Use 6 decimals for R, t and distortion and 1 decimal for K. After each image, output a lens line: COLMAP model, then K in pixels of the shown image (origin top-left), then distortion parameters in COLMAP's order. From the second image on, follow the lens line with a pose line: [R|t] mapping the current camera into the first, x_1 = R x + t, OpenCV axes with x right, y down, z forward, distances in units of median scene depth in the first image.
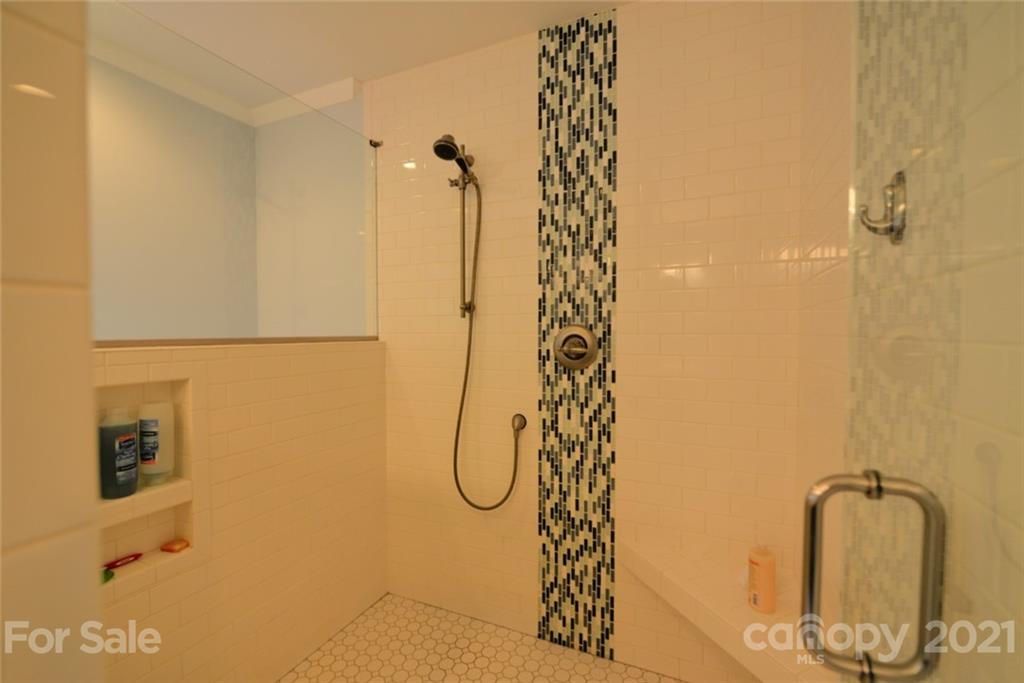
lens RADIAL K [[451.0, 0, 513.8], [0, 451.0, 343.4], [0, 0, 1]] dist [-0.013283, -0.000413]
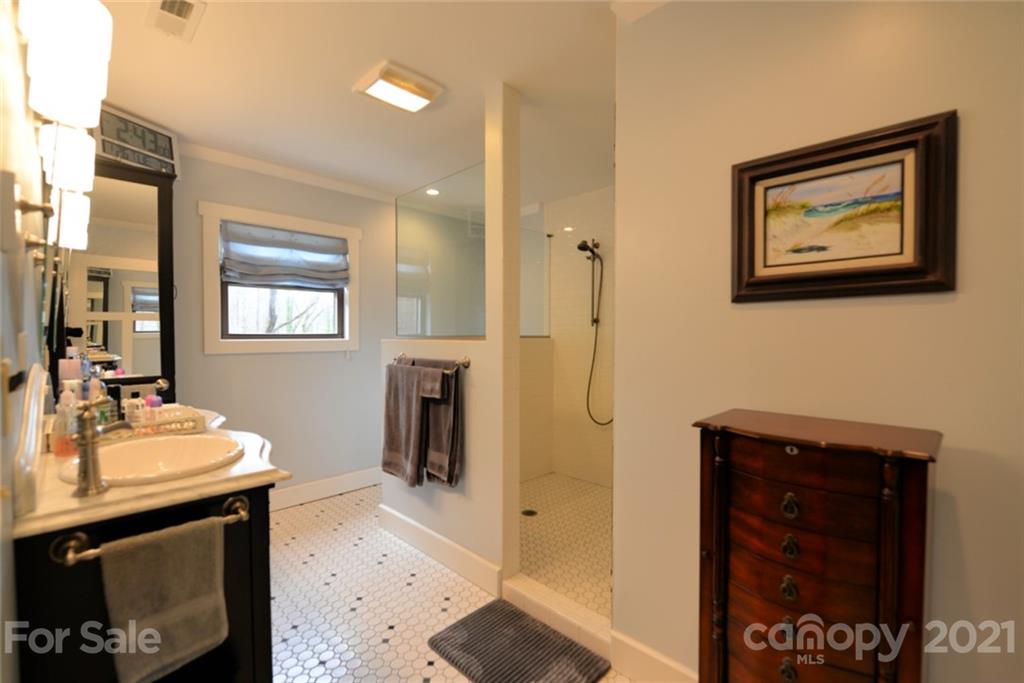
lens RADIAL K [[451.0, 0, 513.8], [0, 451.0, 343.4], [0, 0, 1]] dist [-0.013283, -0.000413]
pose [[0.937771, 0.011385, -0.347066, 0.246166], [-0.013286, 0.999907, -0.003097, 0.028330], [0.346999, 0.007516, 0.937835, -0.950883]]
